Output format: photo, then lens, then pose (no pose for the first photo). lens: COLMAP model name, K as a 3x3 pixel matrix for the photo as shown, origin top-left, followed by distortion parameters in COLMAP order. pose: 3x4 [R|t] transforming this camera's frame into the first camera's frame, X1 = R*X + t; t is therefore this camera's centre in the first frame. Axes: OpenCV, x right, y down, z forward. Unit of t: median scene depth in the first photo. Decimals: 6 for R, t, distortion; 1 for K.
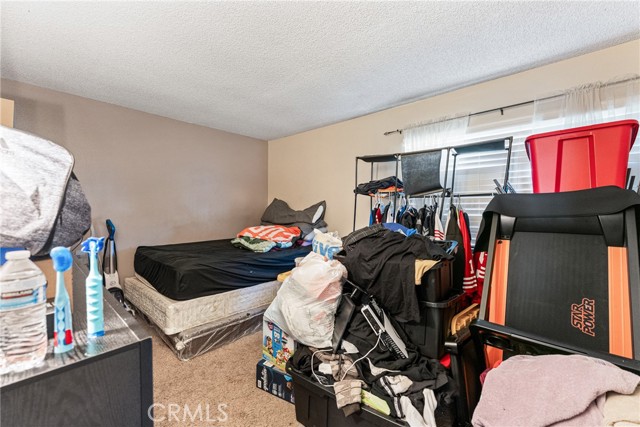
lens RADIAL K [[259.1, 0, 319.4], [0, 259.1, 211.8], [0, 0, 1]] dist [-0.001561, -0.000186]
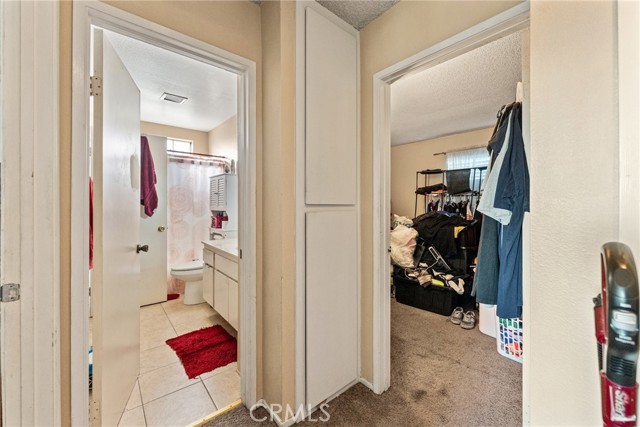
lens RADIAL K [[259.1, 0, 321.9], [0, 259.1, 201.8], [0, 0, 1]] dist [-0.001561, -0.000186]
pose [[0.991478, -0.001979, -0.130256, -0.309714], [-0.001338, 0.999677, -0.025376, 0.028458], [0.130264, 0.025334, 0.991156, -0.899680]]
